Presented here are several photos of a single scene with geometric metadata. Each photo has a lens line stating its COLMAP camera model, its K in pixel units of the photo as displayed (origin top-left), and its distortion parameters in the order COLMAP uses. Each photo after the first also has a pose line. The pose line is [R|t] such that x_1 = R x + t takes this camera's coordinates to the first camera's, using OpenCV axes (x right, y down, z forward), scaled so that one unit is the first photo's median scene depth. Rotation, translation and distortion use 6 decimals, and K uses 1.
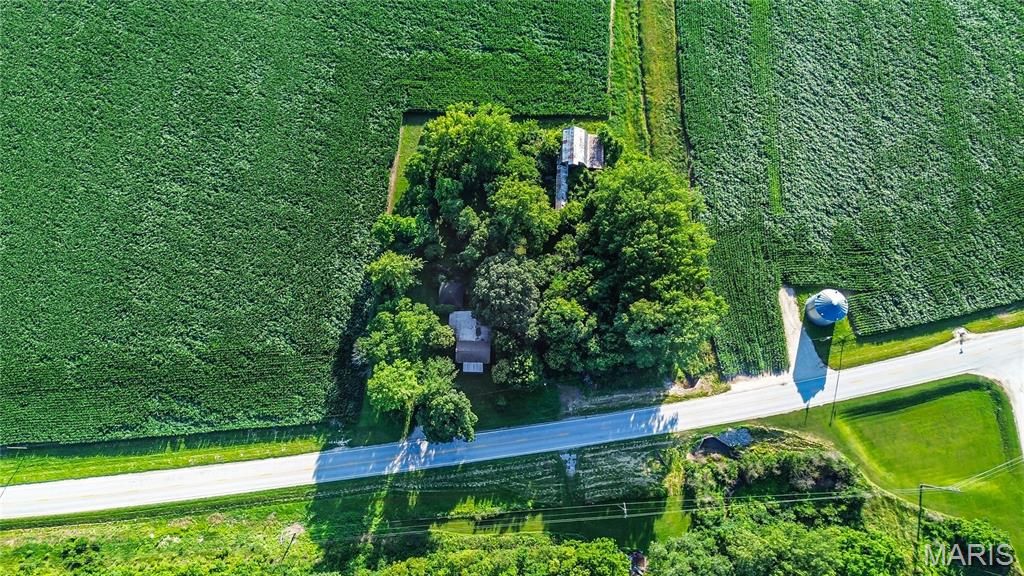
lens RADIAL K [[720.6, 0, 520.2], [0, 720.6, 285.6], [0, 0, 1]] dist [0.048874, -0.003572]
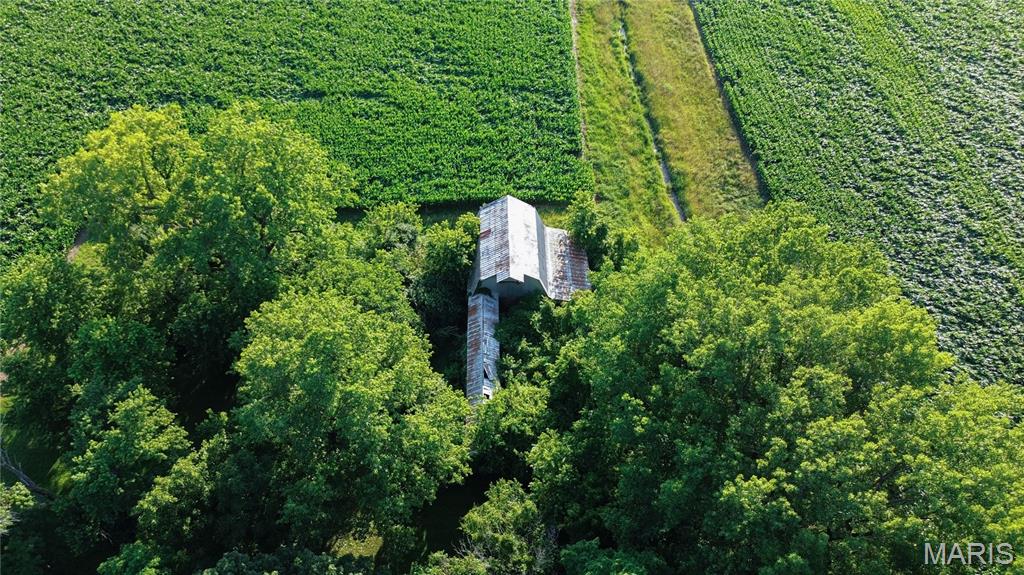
lens RADIAL K [[720.6, 0, 520.2], [0, 720.6, 285.1], [0, 0, 1]] dist [0.048874, -0.003572]
pose [[0.997343, -0.044680, 0.057530, 0.056524], [0.065255, 0.898998, -0.433064, -0.011375], [-0.032370, 0.435668, 0.899525, 0.663699]]
